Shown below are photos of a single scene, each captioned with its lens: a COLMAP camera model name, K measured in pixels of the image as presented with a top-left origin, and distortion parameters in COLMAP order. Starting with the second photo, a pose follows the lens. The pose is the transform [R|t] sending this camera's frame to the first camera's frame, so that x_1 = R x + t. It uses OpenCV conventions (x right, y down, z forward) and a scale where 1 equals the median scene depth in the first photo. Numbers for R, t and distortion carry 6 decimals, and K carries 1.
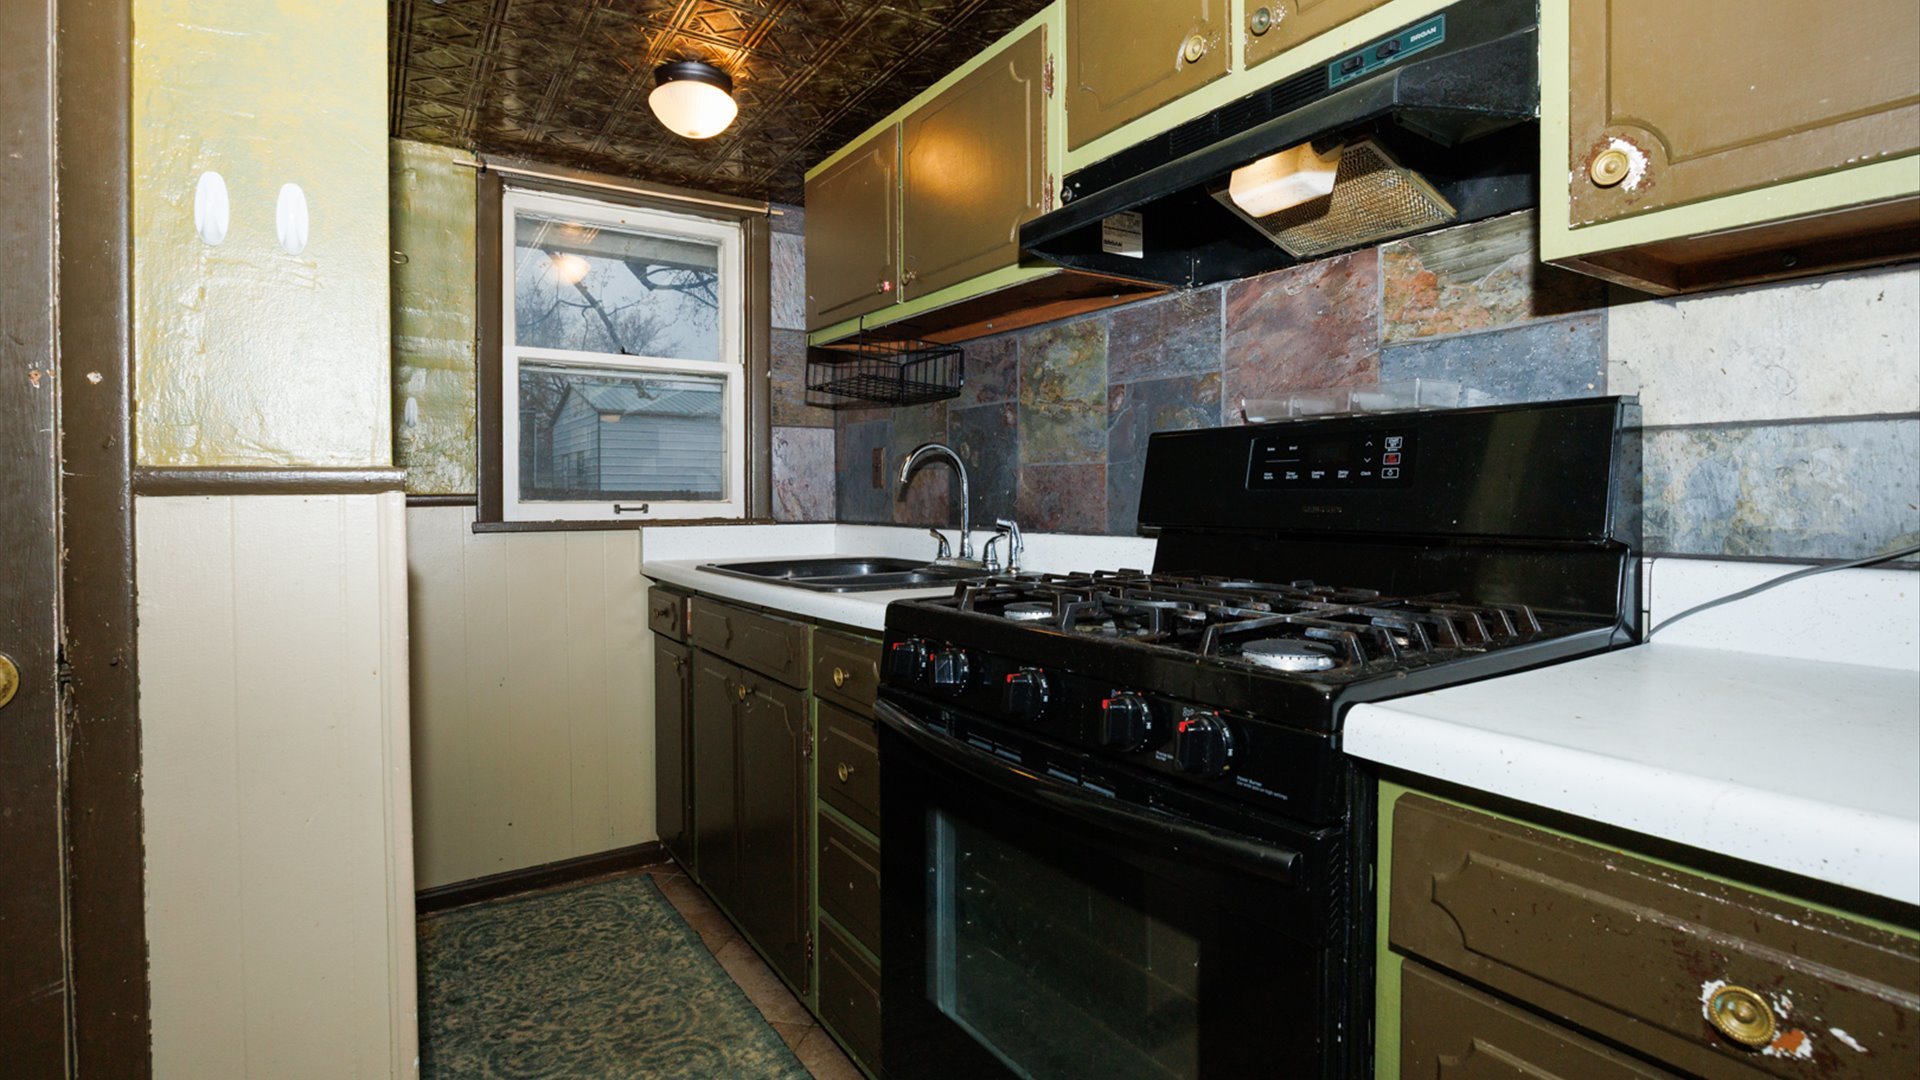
lens RADIAL K [[896.4, 0, 938.1], [0, 896.4, 503.5], [0, 0, 1]] dist [-0.010066, 0.000107]
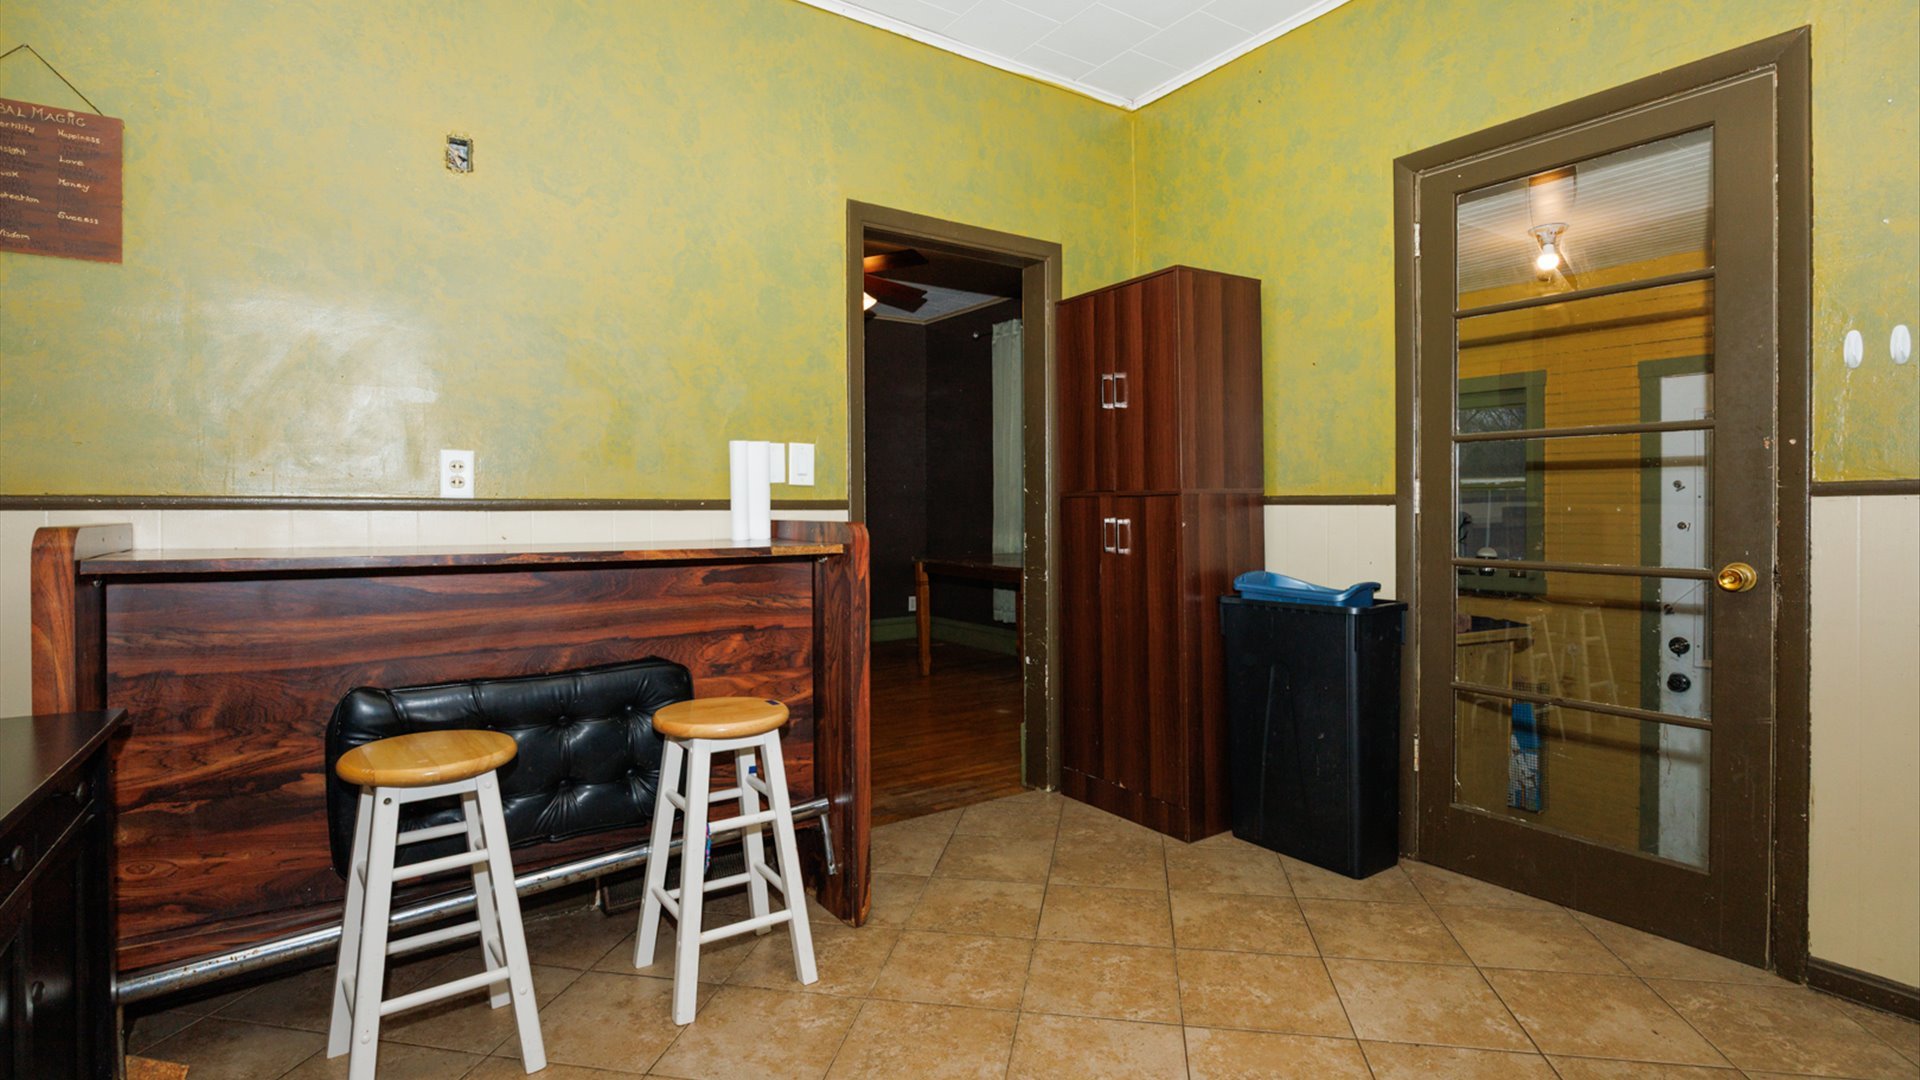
lens RADIAL K [[901.0, 0, 958.8], [0, 901.0, 520.1], [0, 0, 1]] dist [-0.013384, -0.000479]
pose [[0.036698, 0.016365, -0.999192, 0.420996], [-0.007452, 0.999843, 0.016102, 0.010509], [0.999299, 0.006855, 0.036814, -0.407541]]
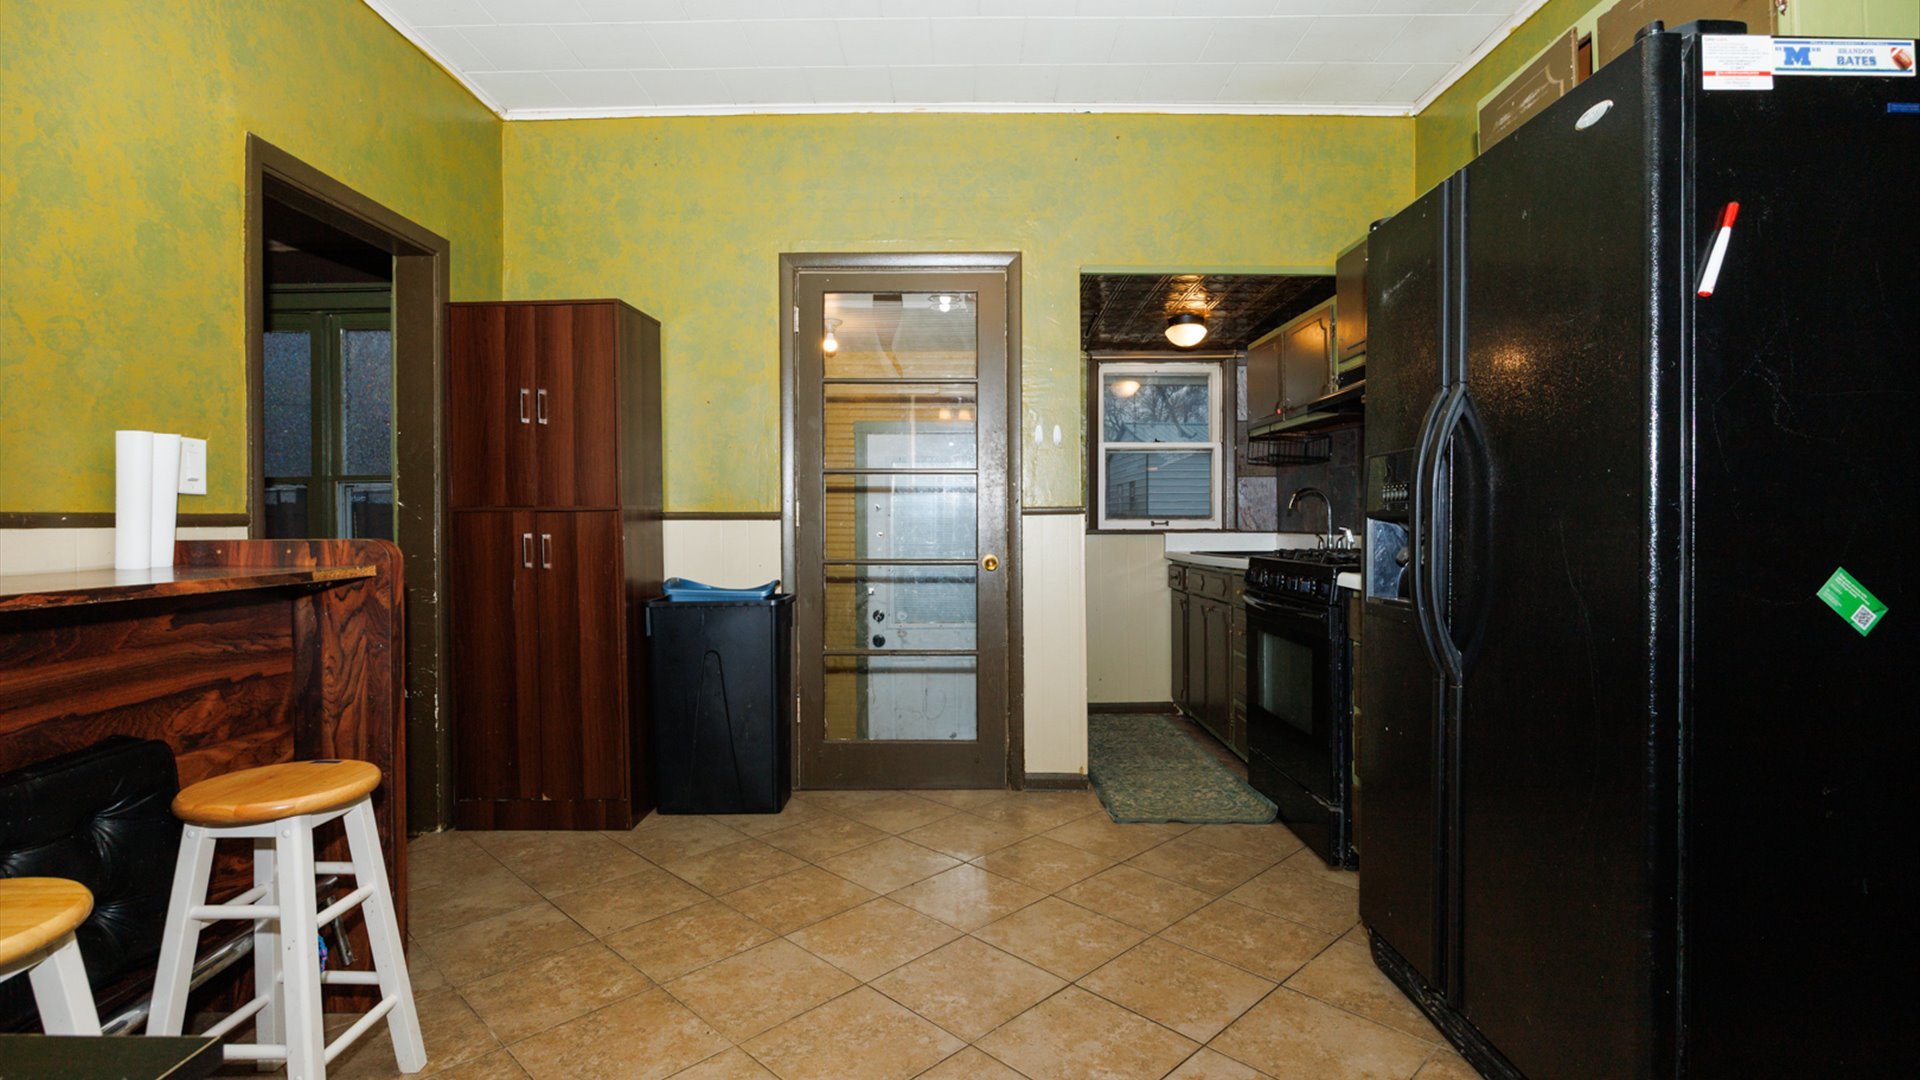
lens RADIAL K [[896.4, 0, 948.4], [0, 896.4, 526.9], [0, 0, 1]] dist [-0.010066, 0.000107]
pose [[0.836103, 0.003718, -0.548560, 0.341958], [-0.003857, 0.999992, 0.000899, 0.014113], [0.548559, 0.001364, 0.836111, -0.878780]]
